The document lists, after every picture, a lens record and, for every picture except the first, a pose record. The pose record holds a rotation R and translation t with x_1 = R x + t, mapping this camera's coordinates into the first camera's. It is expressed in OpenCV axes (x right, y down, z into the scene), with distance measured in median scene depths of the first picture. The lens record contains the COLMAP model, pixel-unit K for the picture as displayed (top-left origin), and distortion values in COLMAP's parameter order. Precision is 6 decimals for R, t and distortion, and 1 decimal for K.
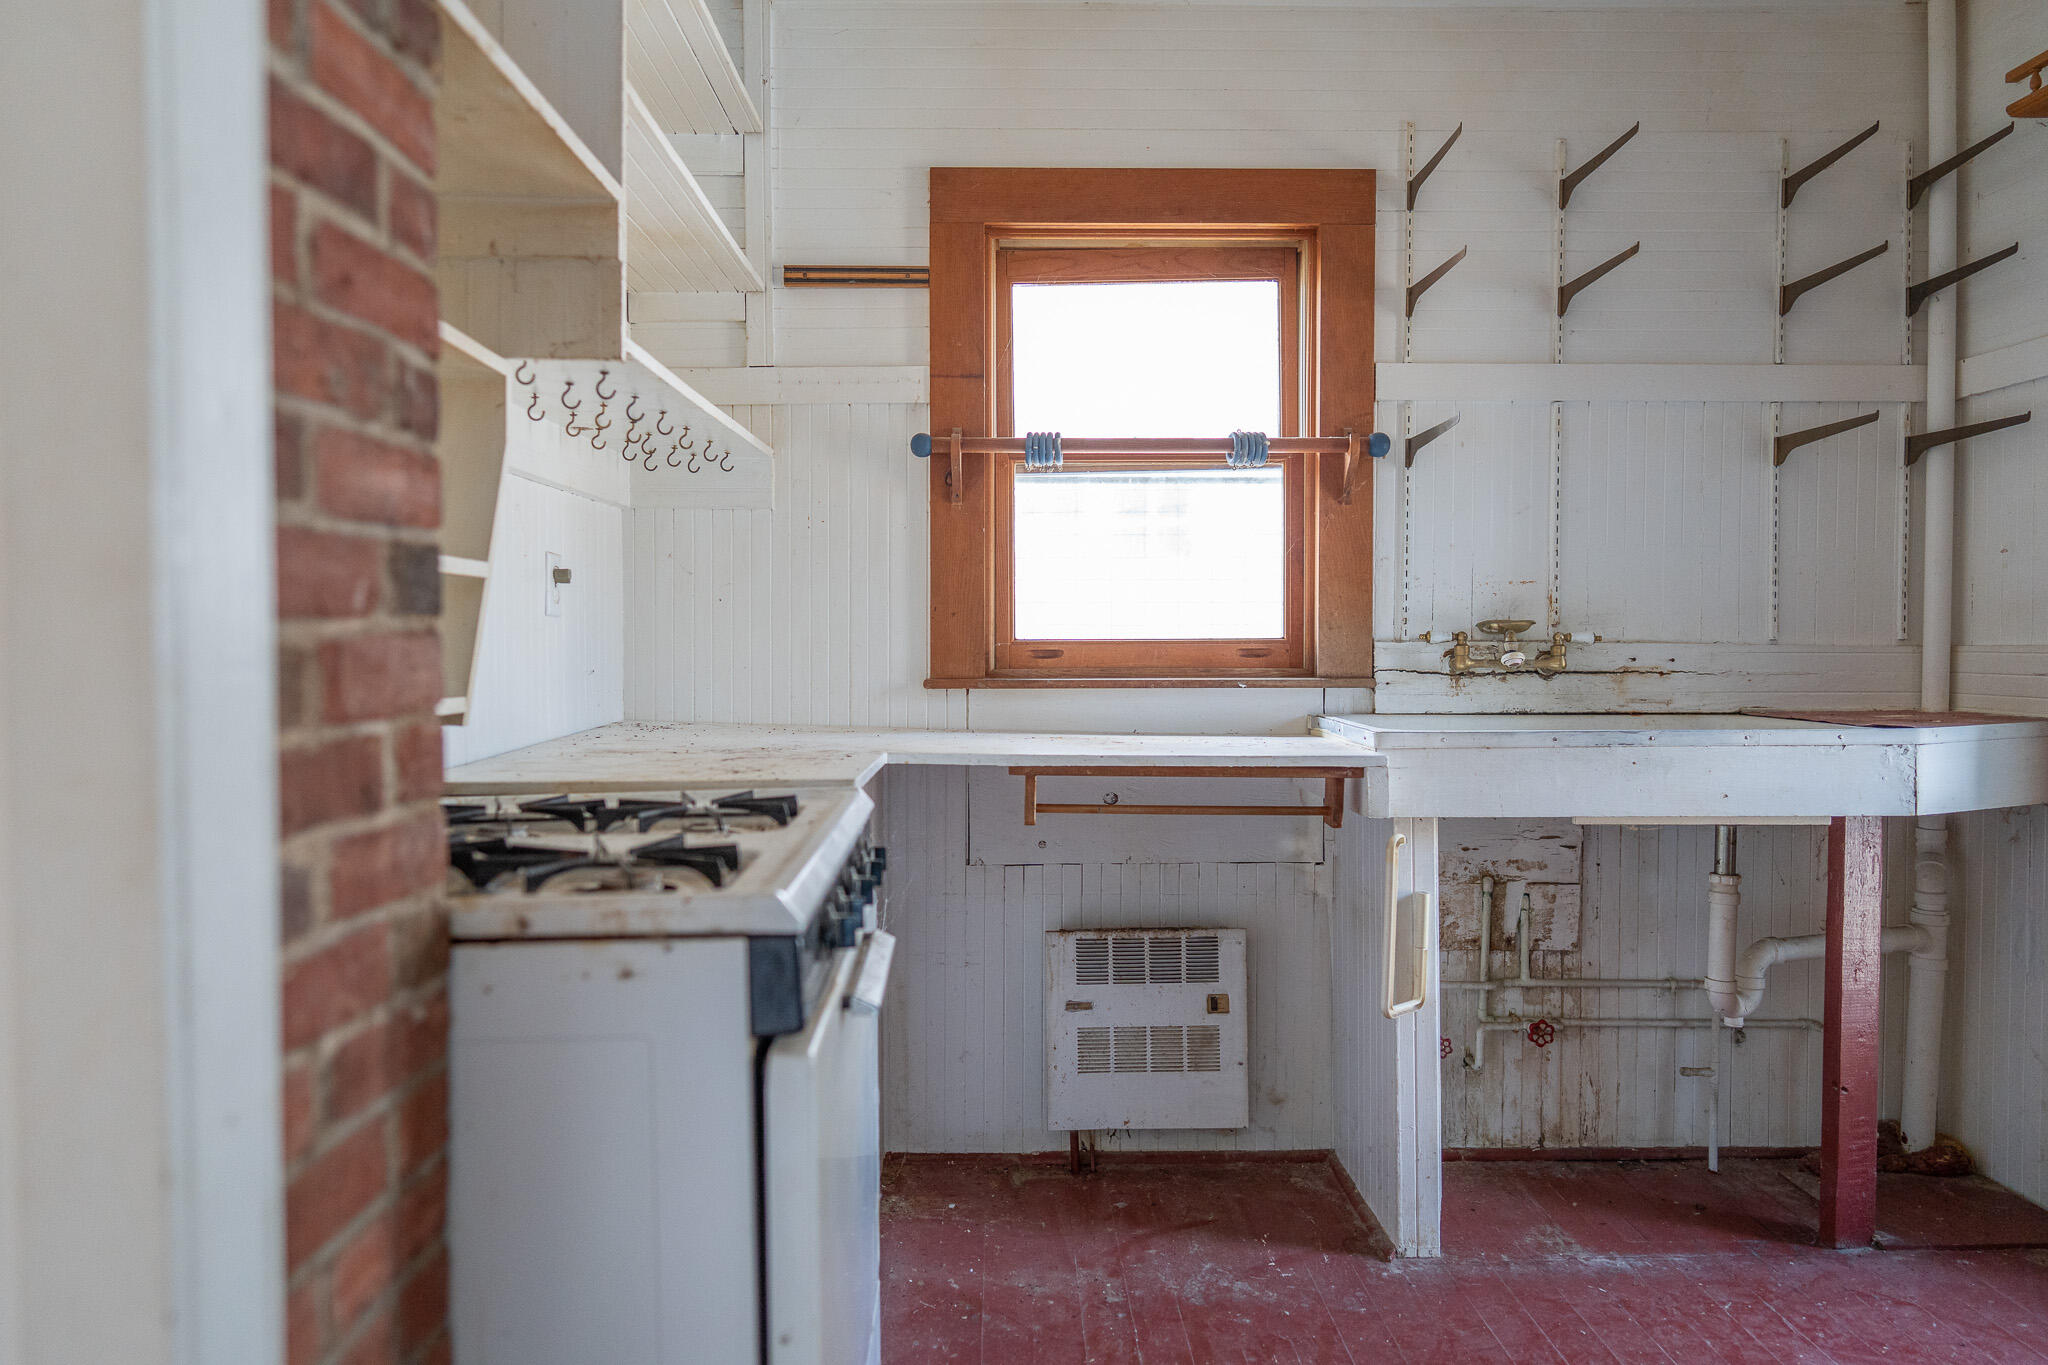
lens RADIAL K [[1365.9, 0, 1015.8], [0, 1365.9, 682.0], [0, 0, 1]] dist [0.006884, 0.003030]
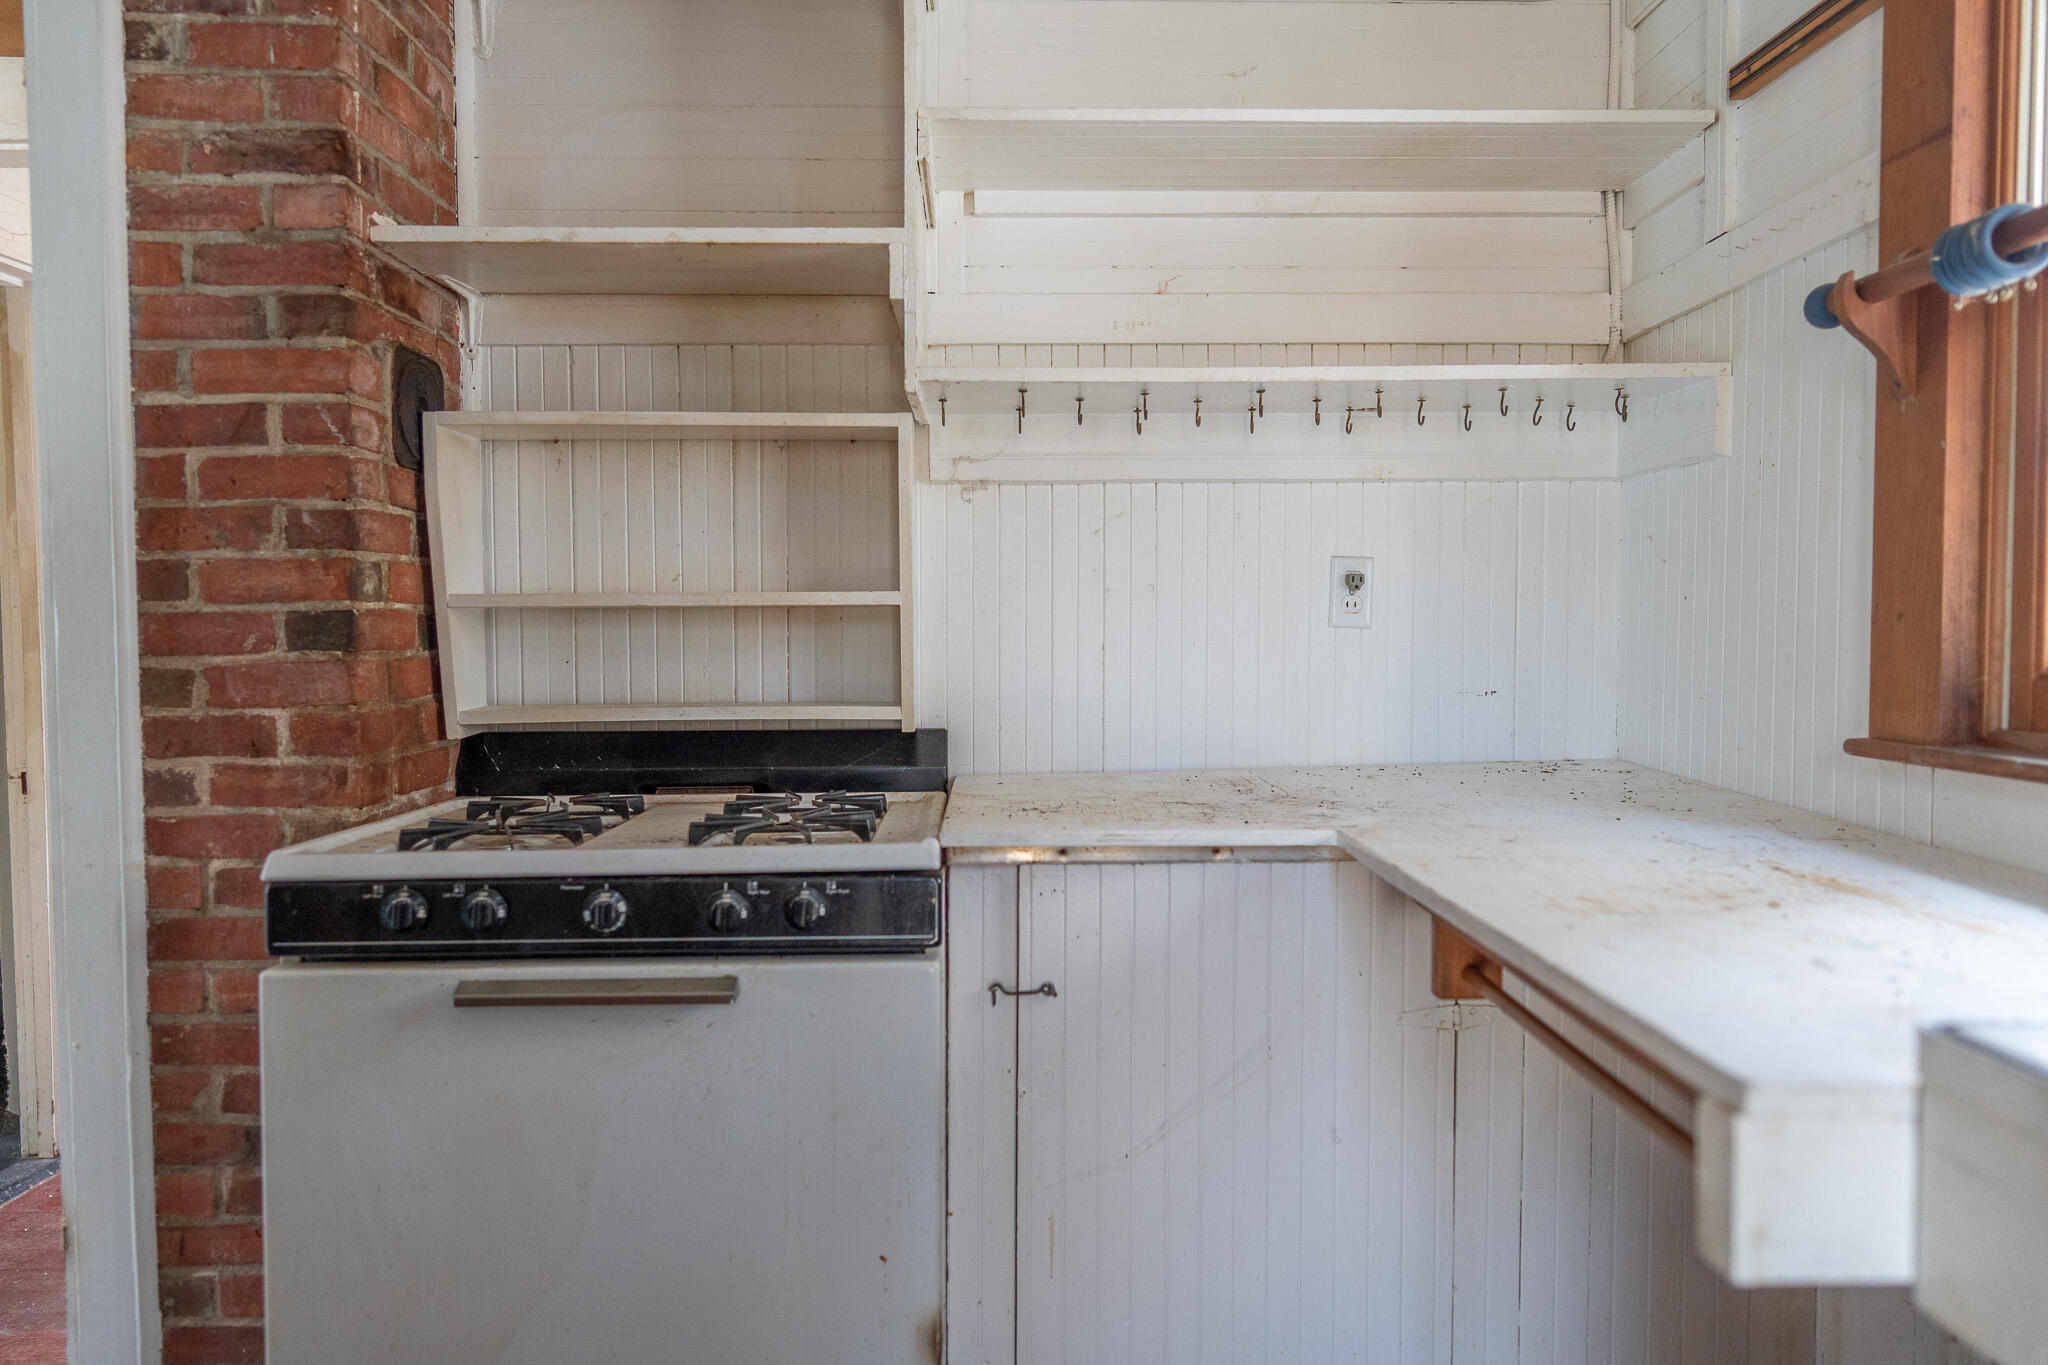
lens RADIAL K [[1365.9, 0, 1027.3], [0, 1365.9, 674.3], [0, 0, 1]] dist [0.006884, 0.003030]
pose [[0.008577, 0.036429, -0.999299, 0.509540], [-0.027061, 0.998979, 0.036185, -0.041136], [0.999597, 0.026731, 0.009554, 0.727410]]
